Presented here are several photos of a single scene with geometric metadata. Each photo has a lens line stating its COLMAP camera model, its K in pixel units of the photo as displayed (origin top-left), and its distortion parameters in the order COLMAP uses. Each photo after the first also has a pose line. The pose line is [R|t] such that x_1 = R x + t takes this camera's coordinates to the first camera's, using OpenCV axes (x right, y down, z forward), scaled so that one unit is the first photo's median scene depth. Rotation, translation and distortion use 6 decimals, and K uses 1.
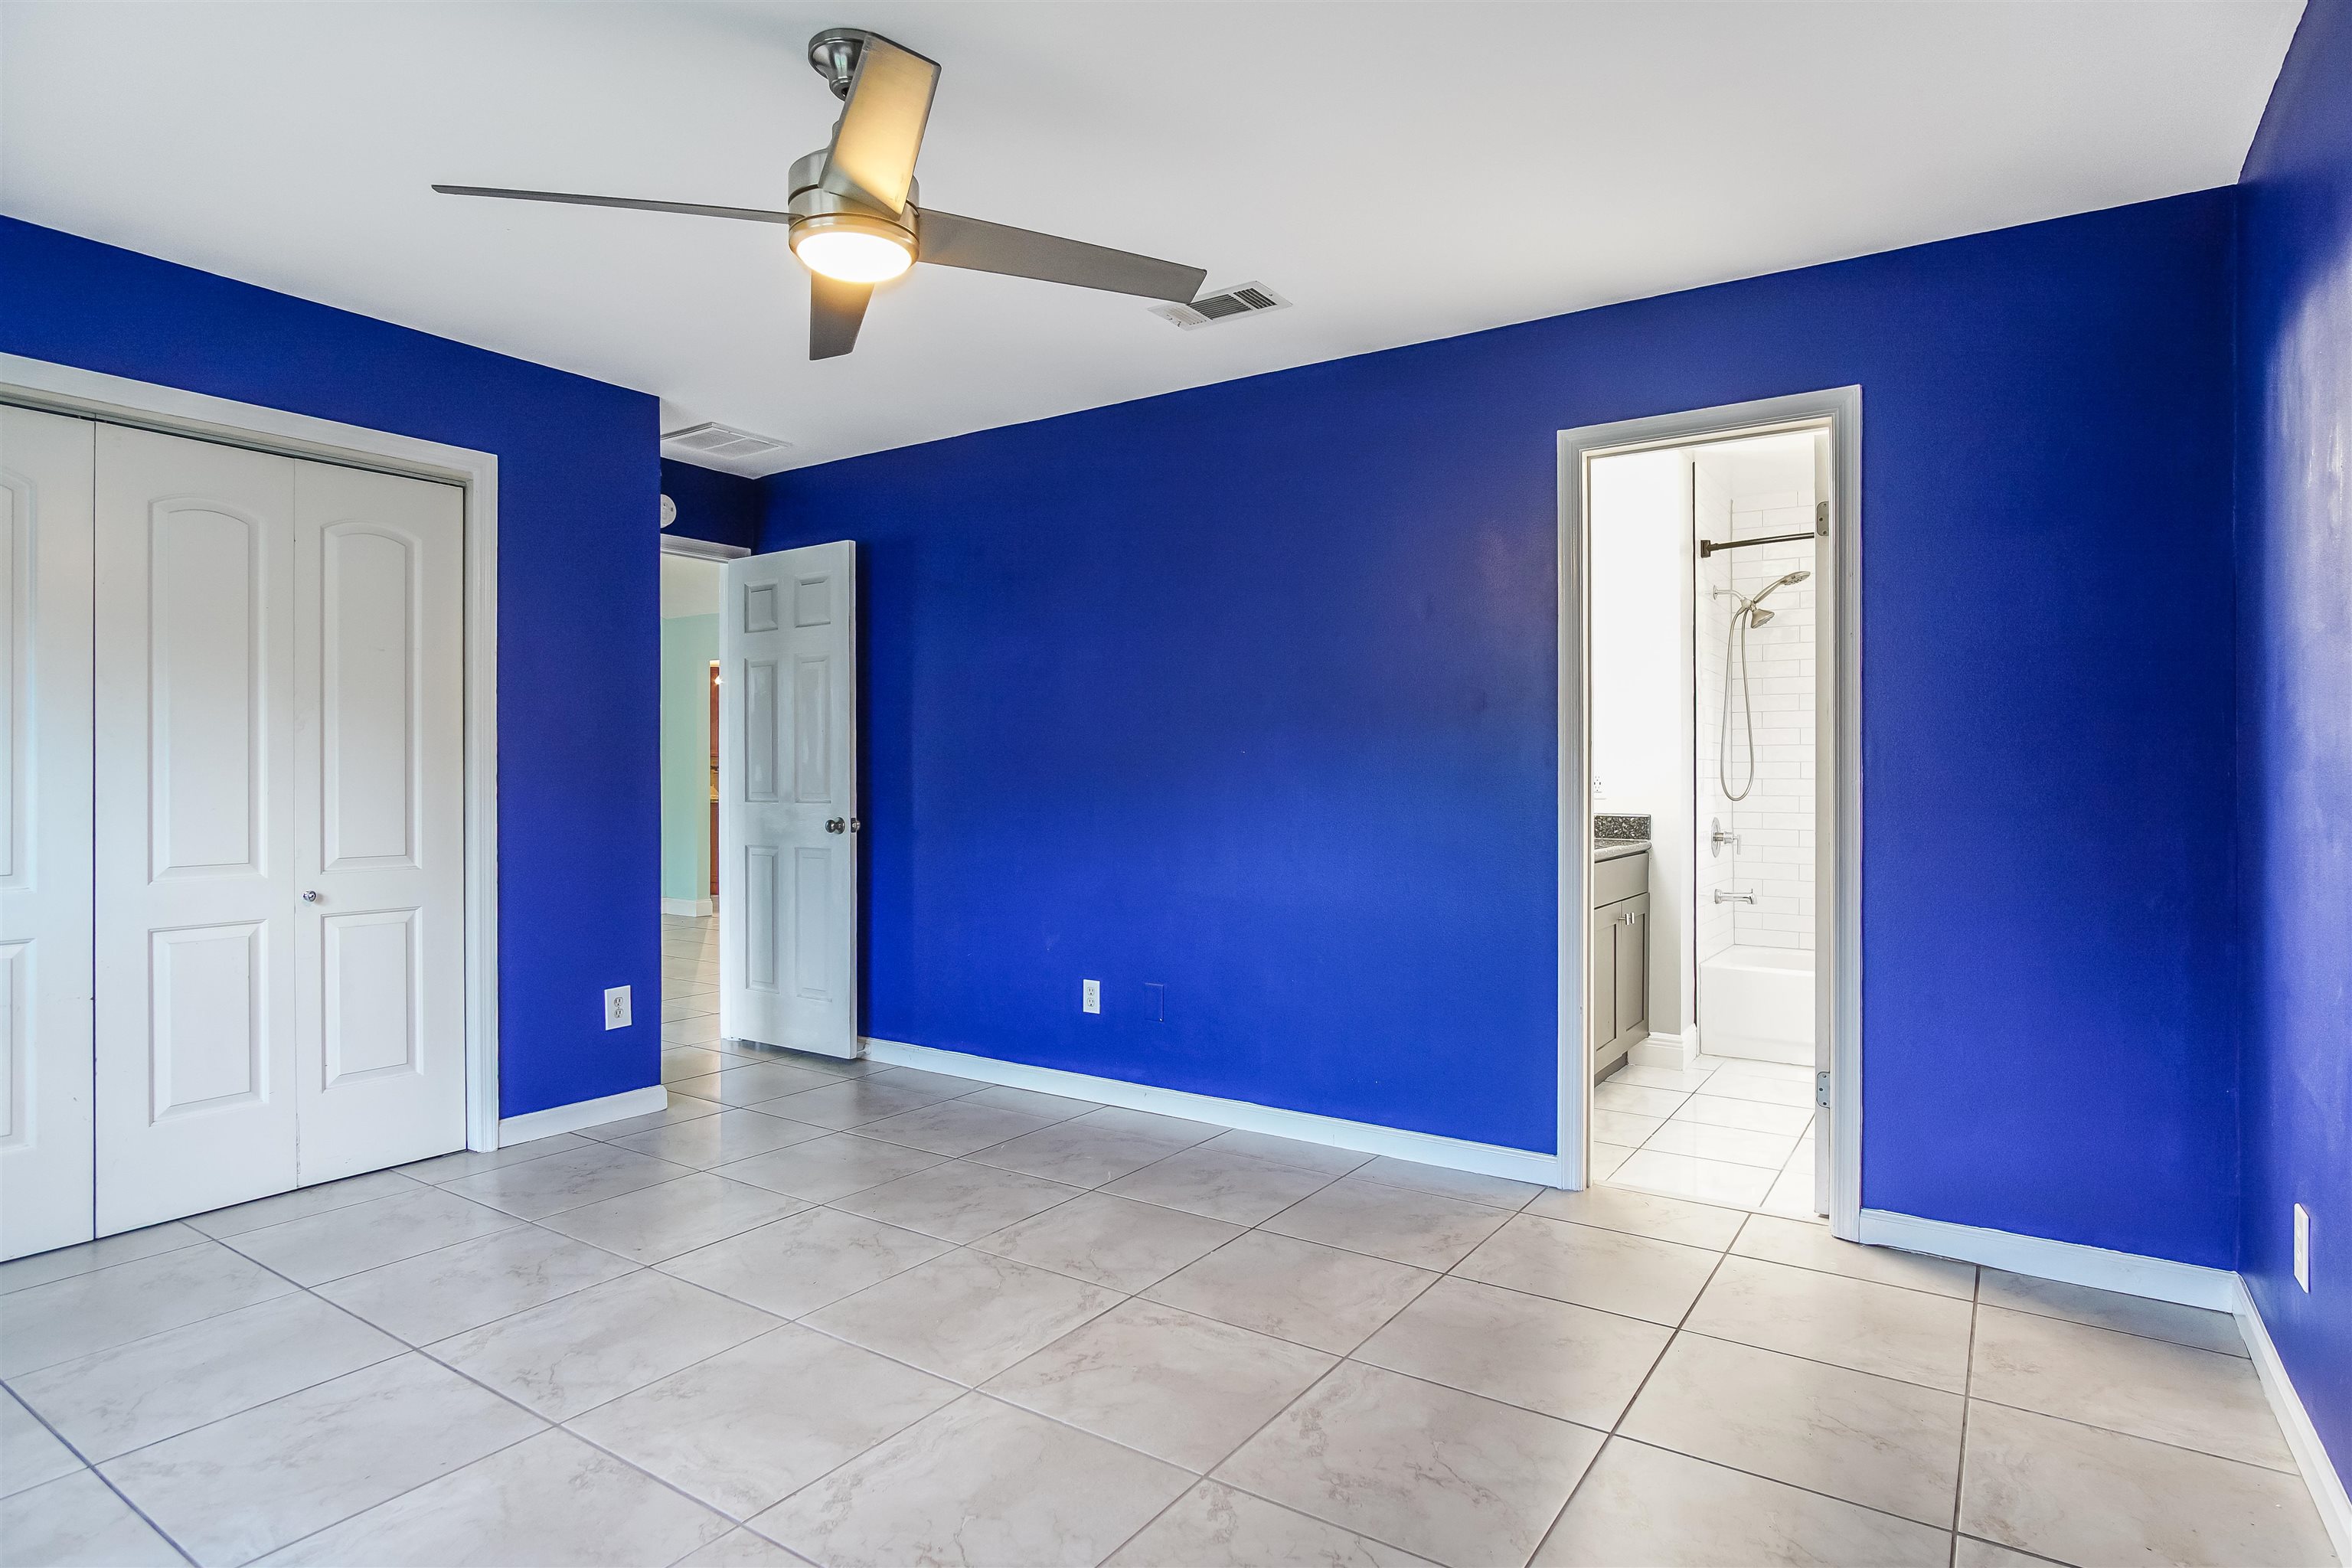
lens RADIAL K [[1263.5, 0, 1163.2], [0, 1263.5, 767.5], [0, 0, 1]] dist [-0.022395, 0.001495]
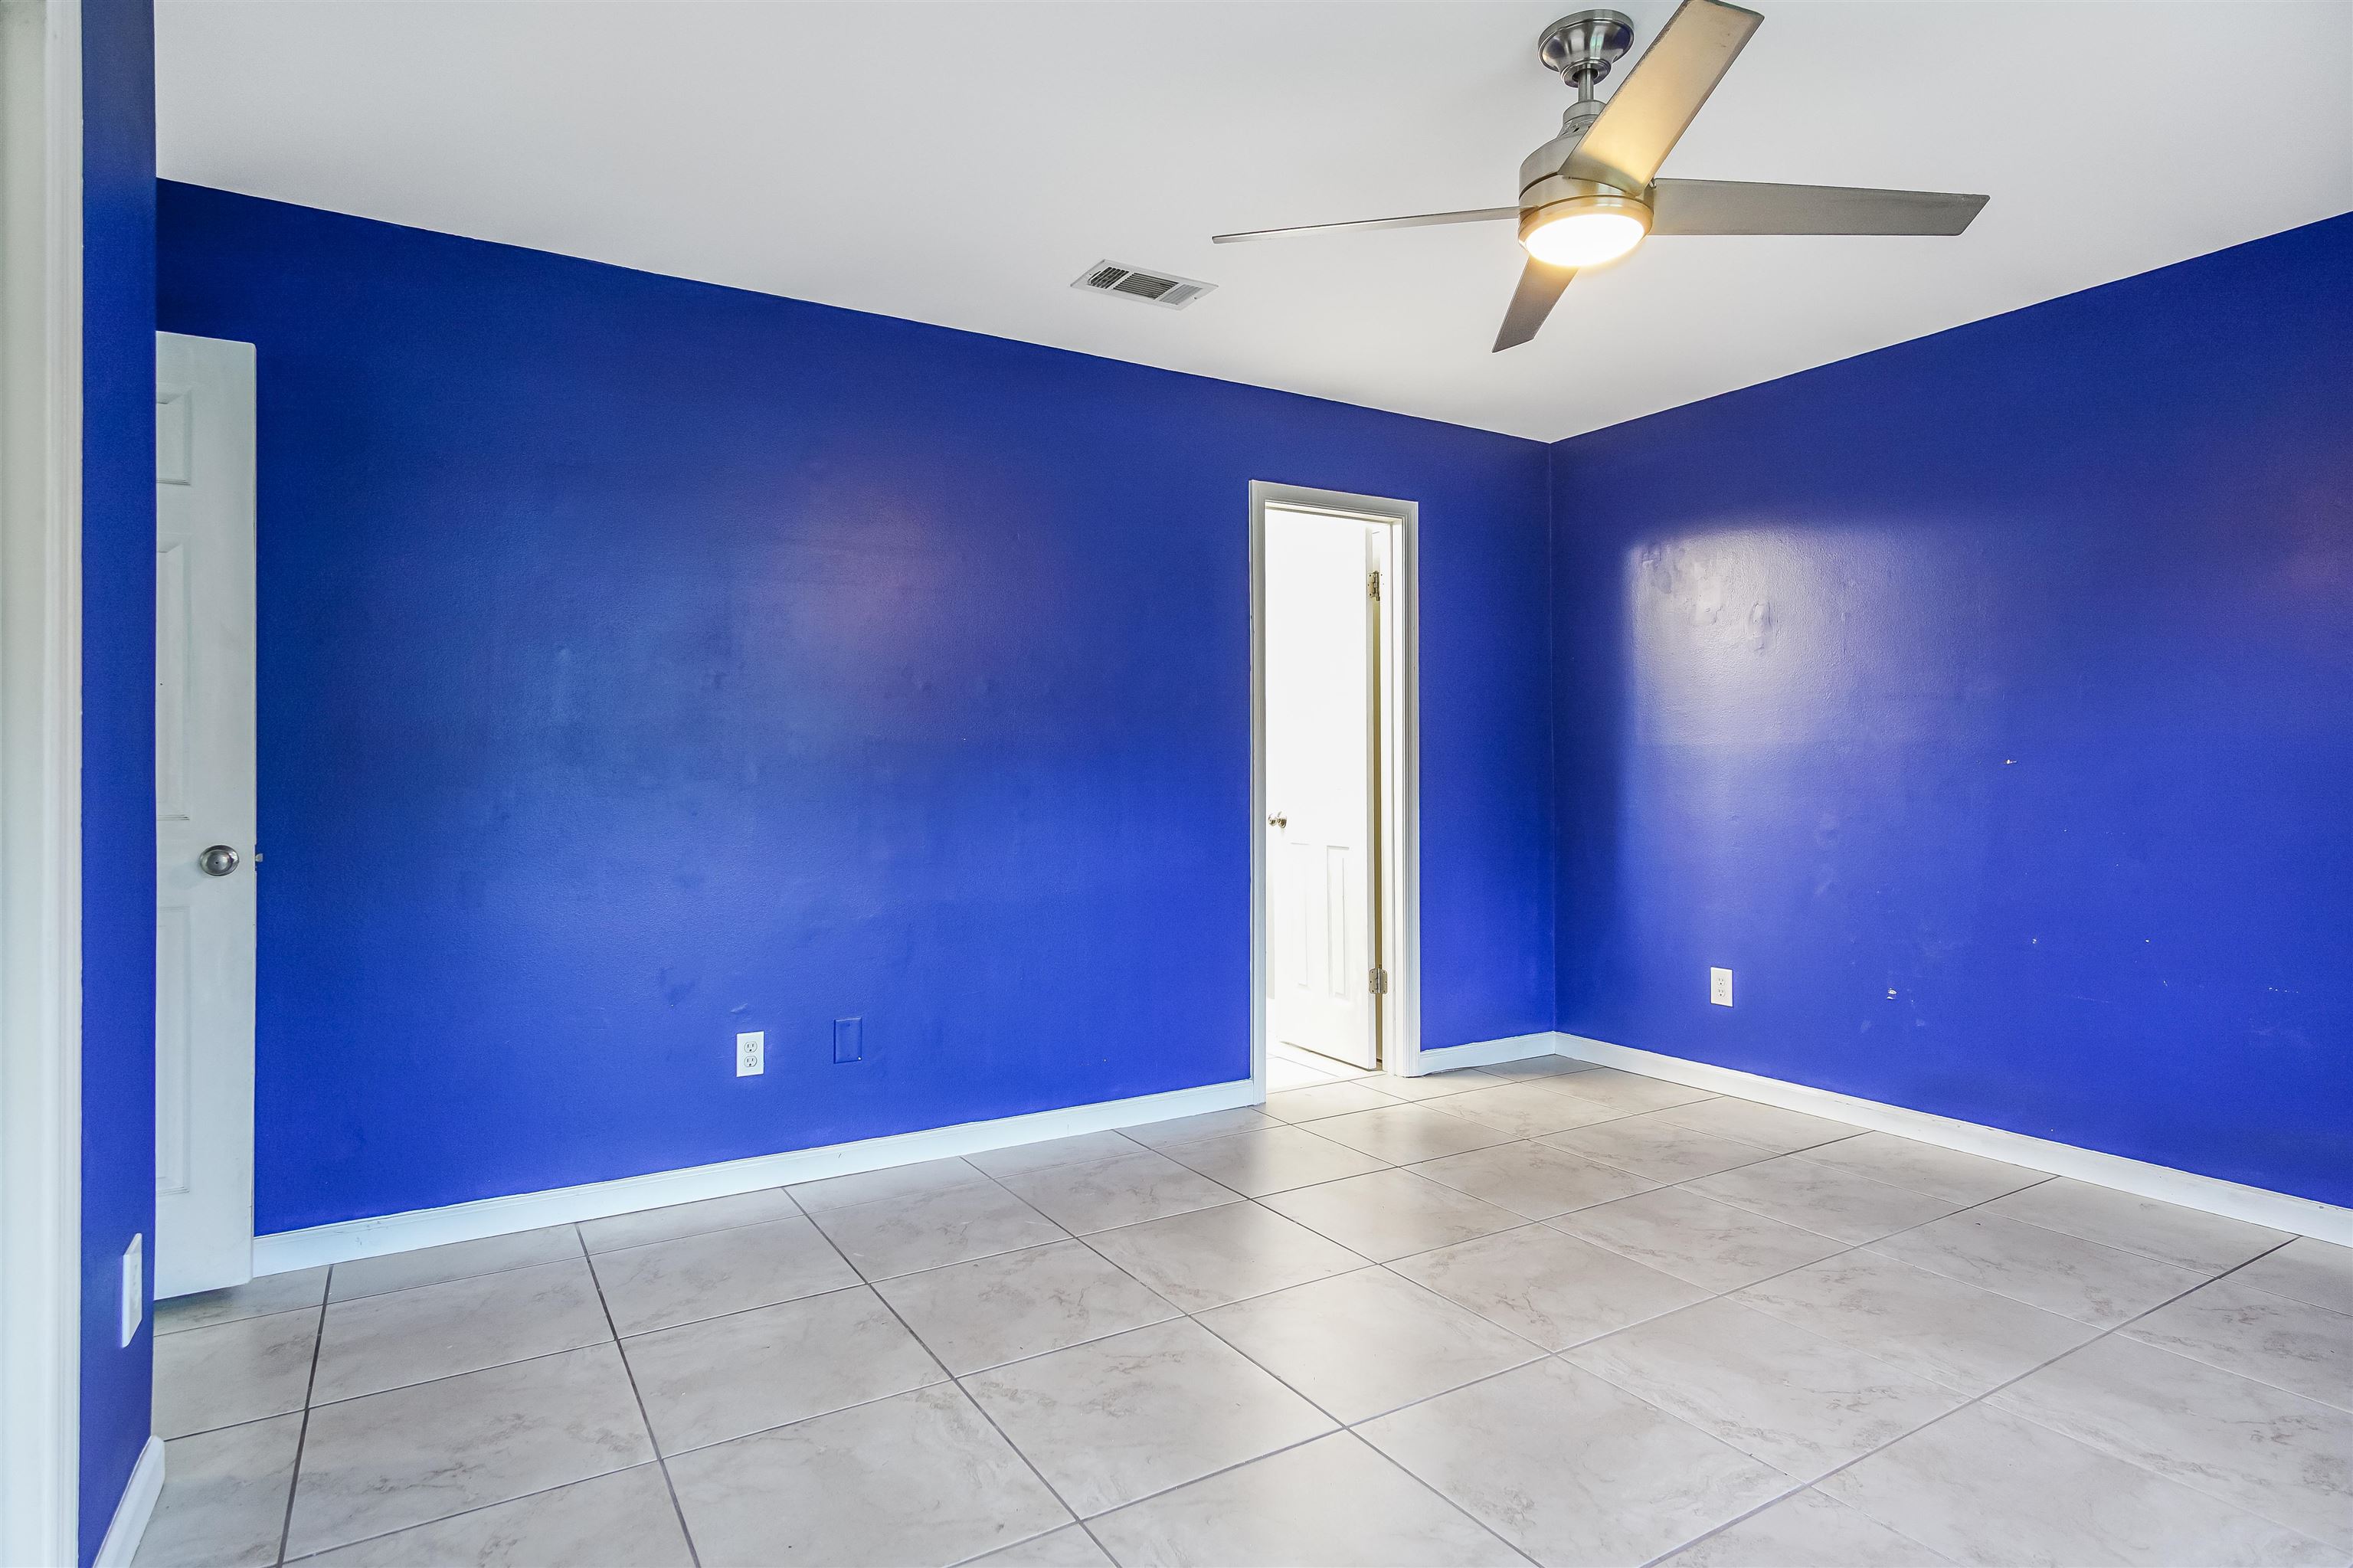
lens RADIAL K [[1249.3, 0, 1177.3], [0, 1249.3, 785.2], [0, 0, 1]] dist [-0.003148, 0.007709]
pose [[0.407216, -0.014287, 0.913220, -0.811358], [-0.004372, 0.999836, 0.017592, 0.004219], [-0.913321, -0.011156, 0.407087, 0.578069]]
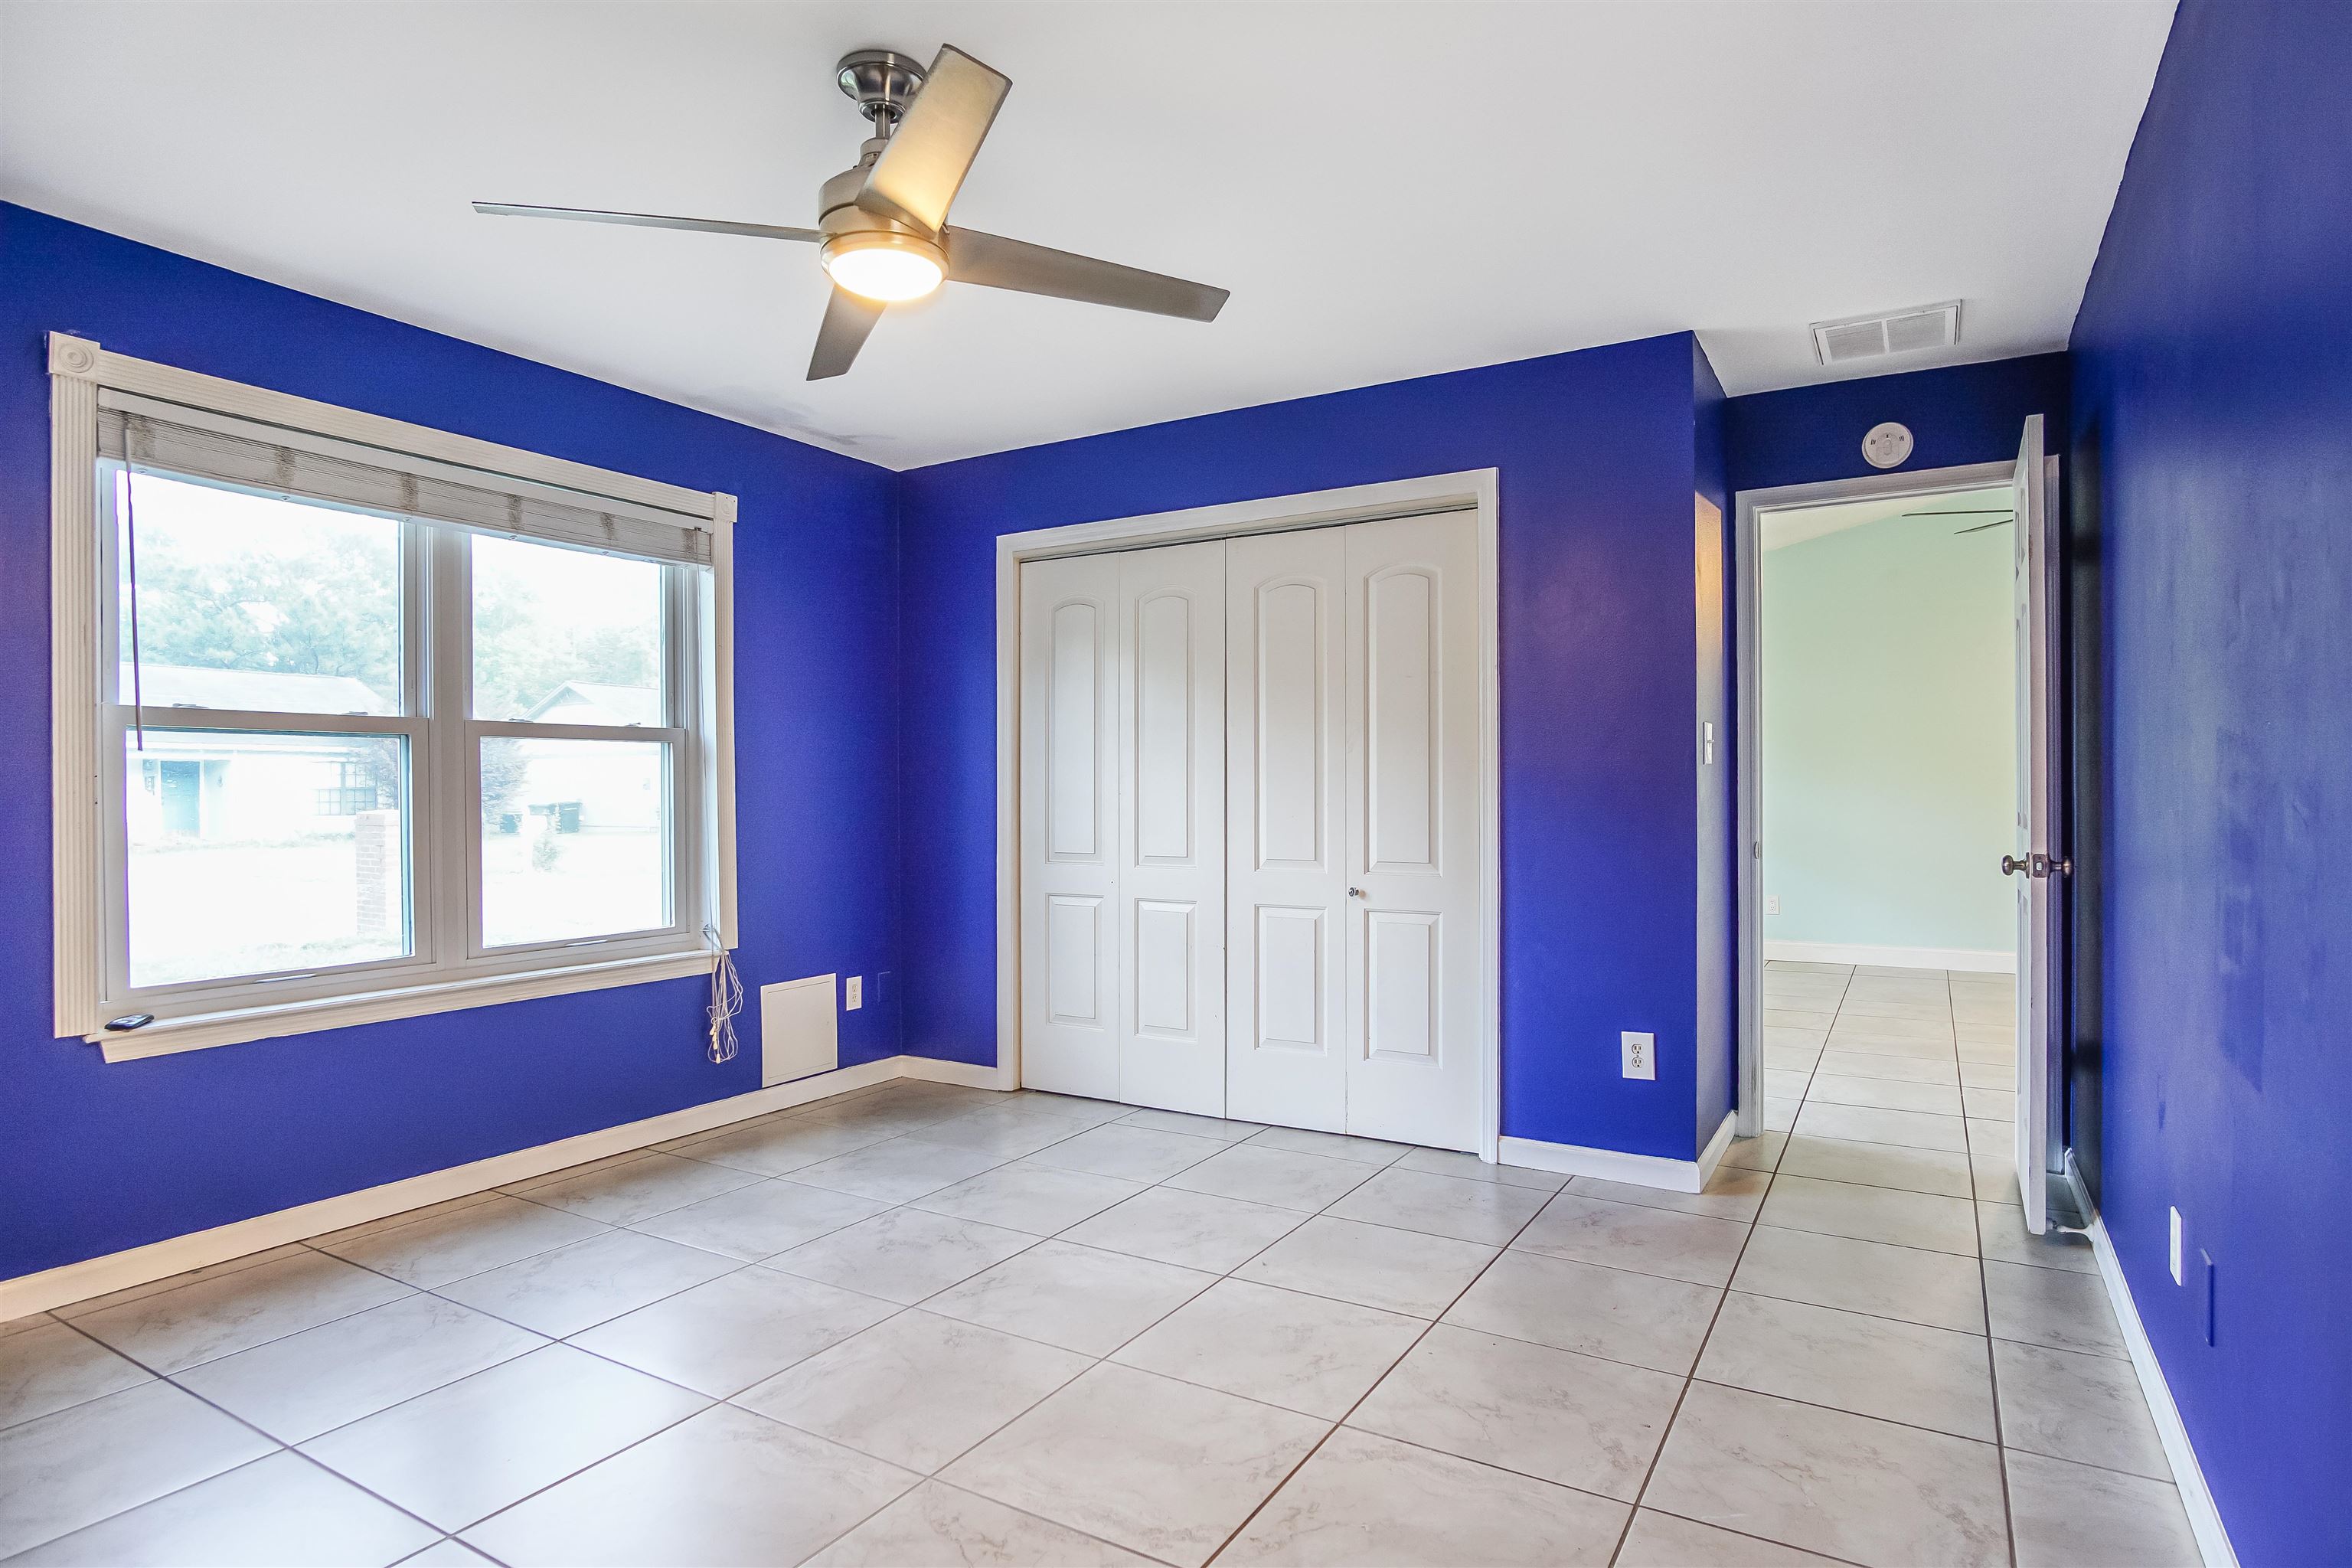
lens RADIAL K [[1263.5, 0, 1162.3], [0, 1263.5, 800.6], [0, 0, 1]] dist [-0.022395, 0.001495]
pose [[0.053610, 0.007287, -0.998535, 0.497265], [0.010881, 0.999910, 0.007882, 0.004930], [0.998503, -0.011288, 0.053526, 0.747724]]
